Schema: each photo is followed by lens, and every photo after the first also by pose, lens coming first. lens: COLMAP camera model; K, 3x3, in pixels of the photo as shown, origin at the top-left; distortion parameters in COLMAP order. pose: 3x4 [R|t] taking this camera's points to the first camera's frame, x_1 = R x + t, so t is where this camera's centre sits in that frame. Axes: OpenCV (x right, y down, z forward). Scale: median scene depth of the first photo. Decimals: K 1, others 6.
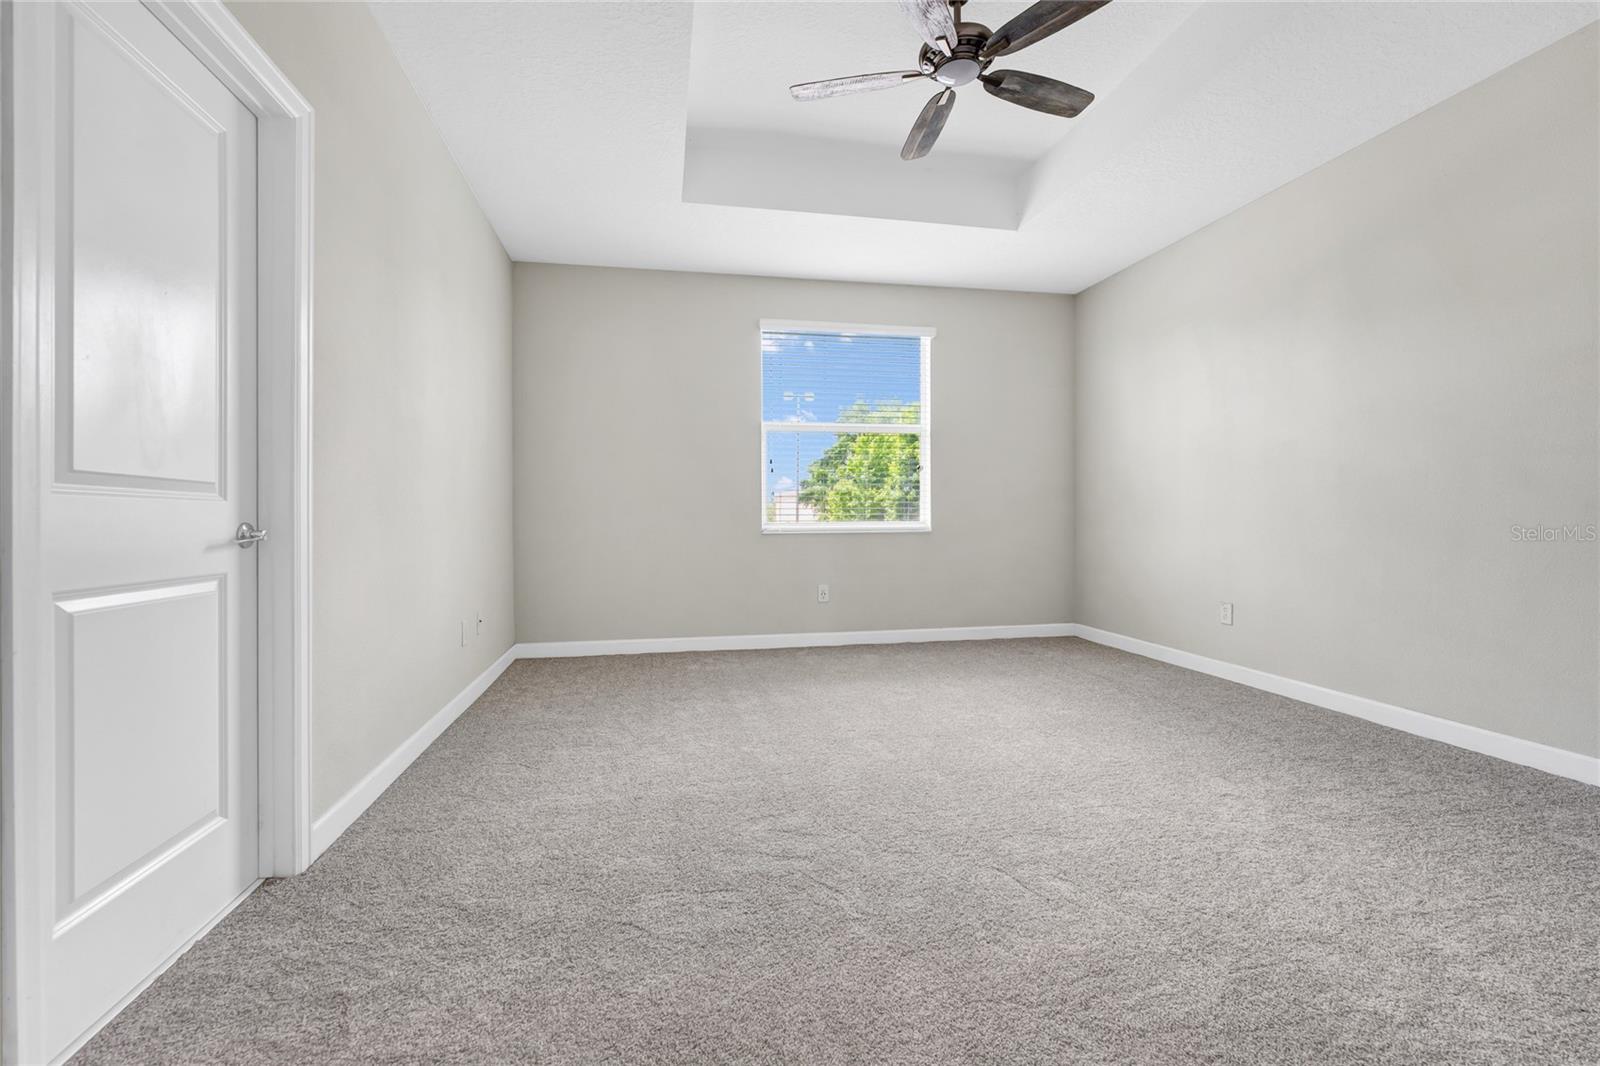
lens RADIAL K [[676.3, 0, 791.4], [0, 676.3, 518.3], [0, 0, 1]] dist [0.004566, 0.000013]
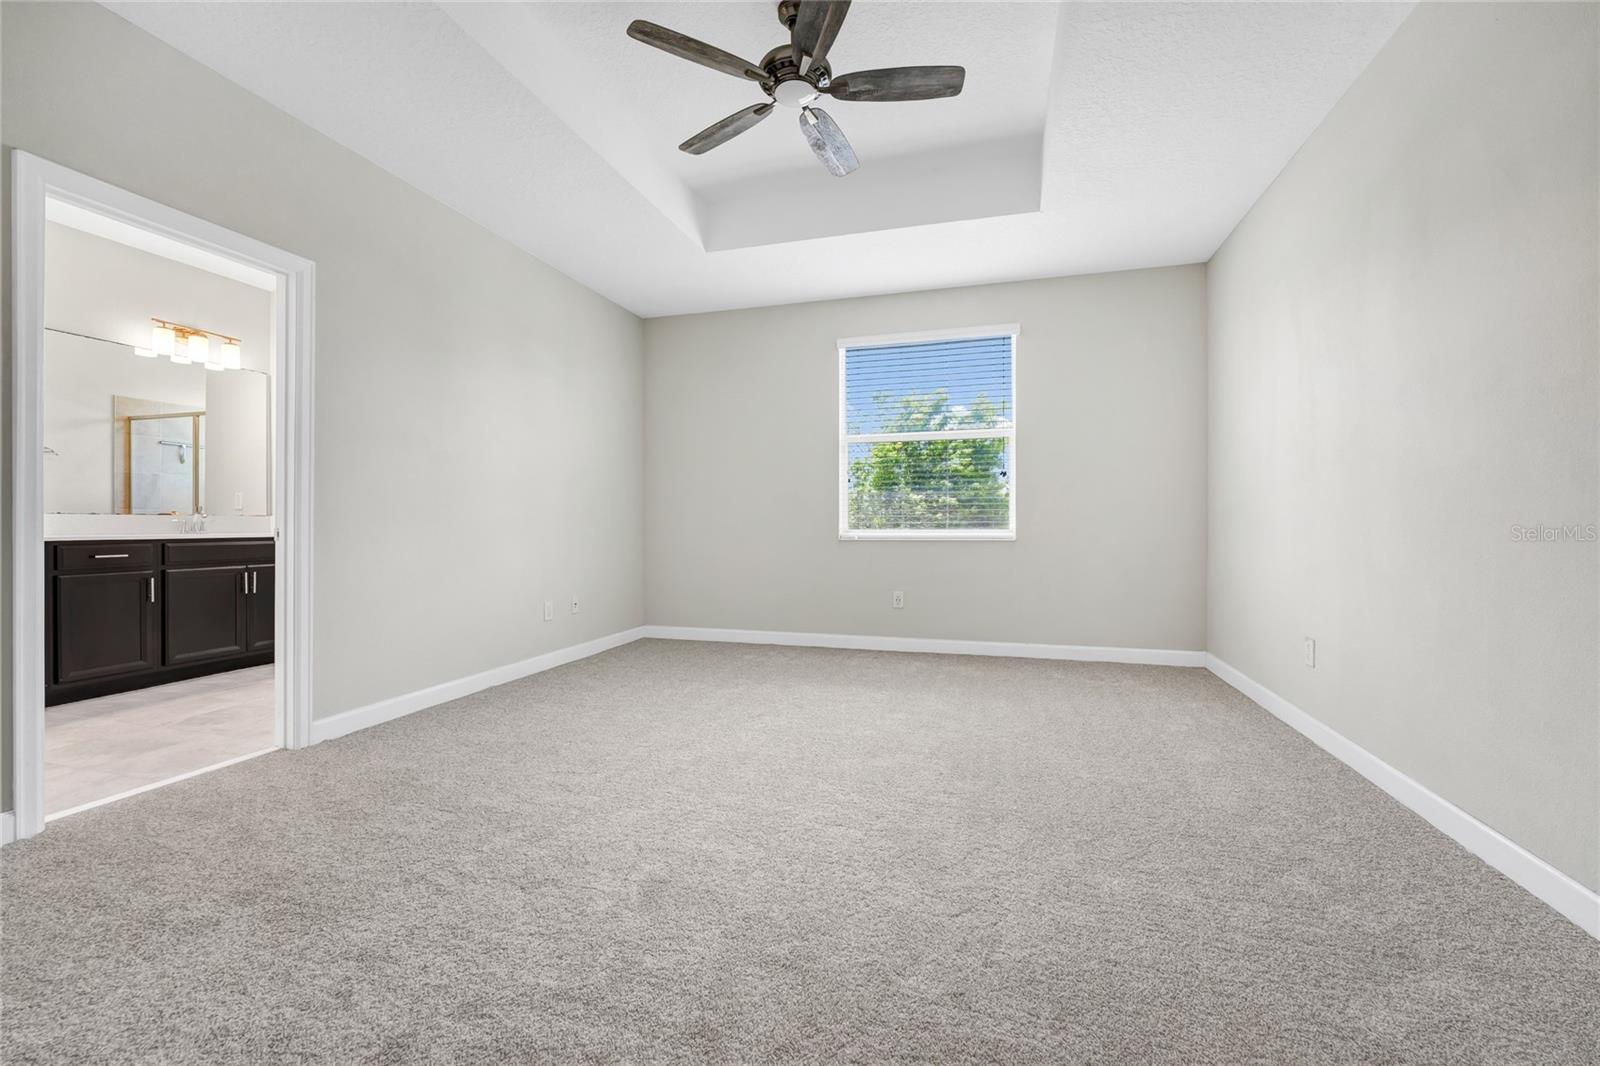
lens RADIAL K [[644.4, 0, 802.2], [0, 644.4, 525.1], [0, 0, 1]] dist [0.000895, -0.000786]
pose [[0.893801, 0.005140, -0.448434, 0.452328], [-0.005044, 0.999986, 0.001409, -0.002379], [0.448436, 0.001003, 0.893815, 0.085289]]
